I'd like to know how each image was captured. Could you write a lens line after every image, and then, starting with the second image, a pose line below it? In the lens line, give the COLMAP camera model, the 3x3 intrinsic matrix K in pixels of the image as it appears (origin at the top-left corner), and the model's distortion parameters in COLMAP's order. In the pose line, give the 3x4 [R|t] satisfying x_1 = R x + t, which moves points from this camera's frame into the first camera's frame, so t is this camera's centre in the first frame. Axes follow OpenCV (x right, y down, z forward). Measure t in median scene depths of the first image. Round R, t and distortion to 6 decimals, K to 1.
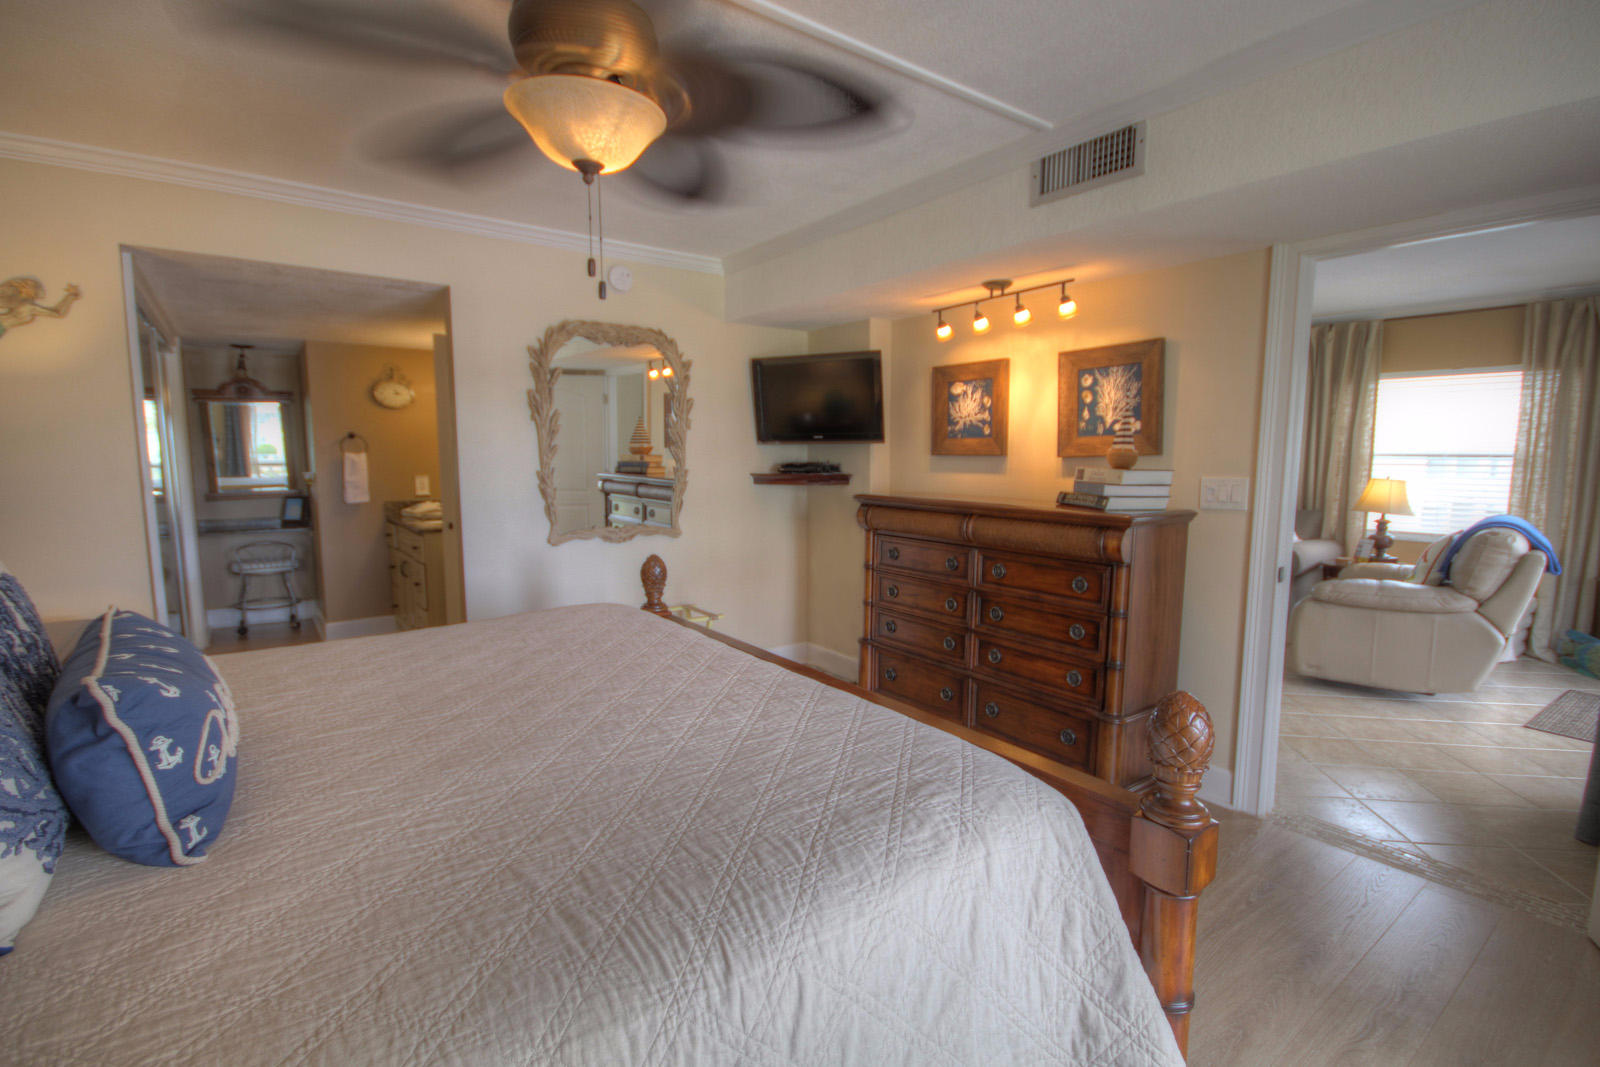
lens RADIAL K [[722.2, 0, 800.0], [0, 722.2, 533.5], [0, 0, 1]] dist [0.001010, -0.012398]
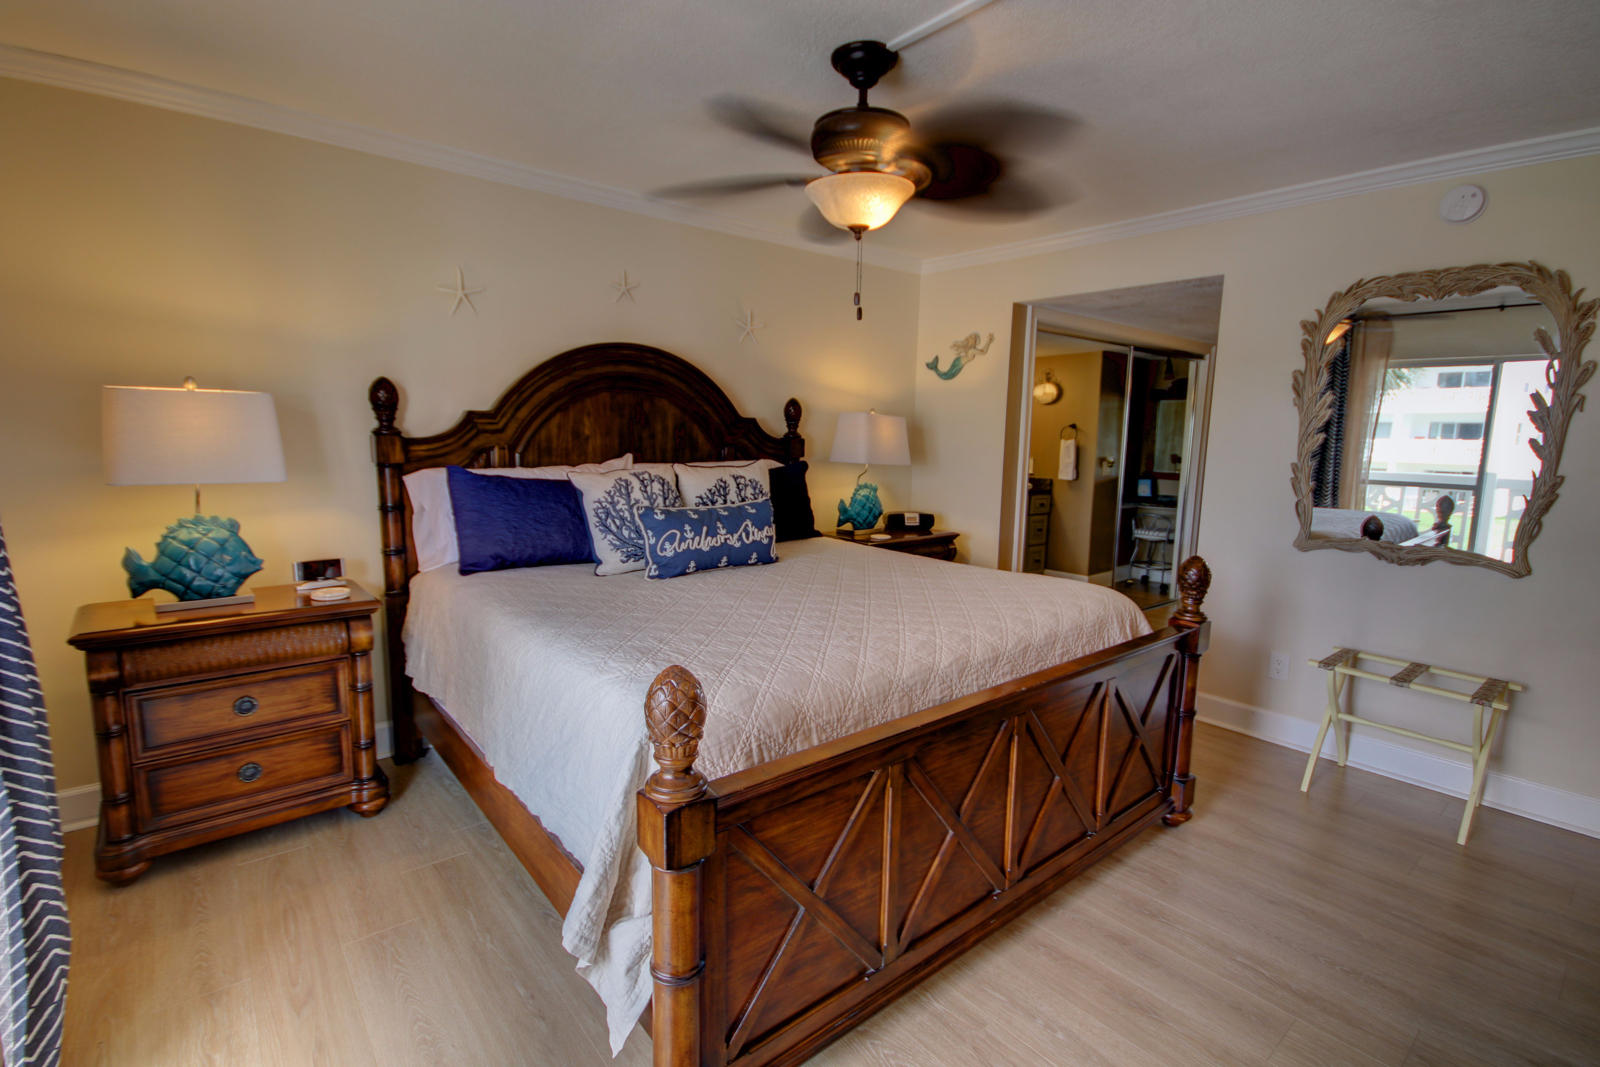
lens RADIAL K [[733.1, 0, 806.6], [0, 733.1, 530.6], [0, 0, 1]] dist [0.000460, -0.013196]
pose [[0.059939, 0.132036, -0.989431, 0.897222], [-0.130864, 0.983698, 0.123343, -0.067262], [0.989587, 0.122088, 0.076241, 0.639492]]
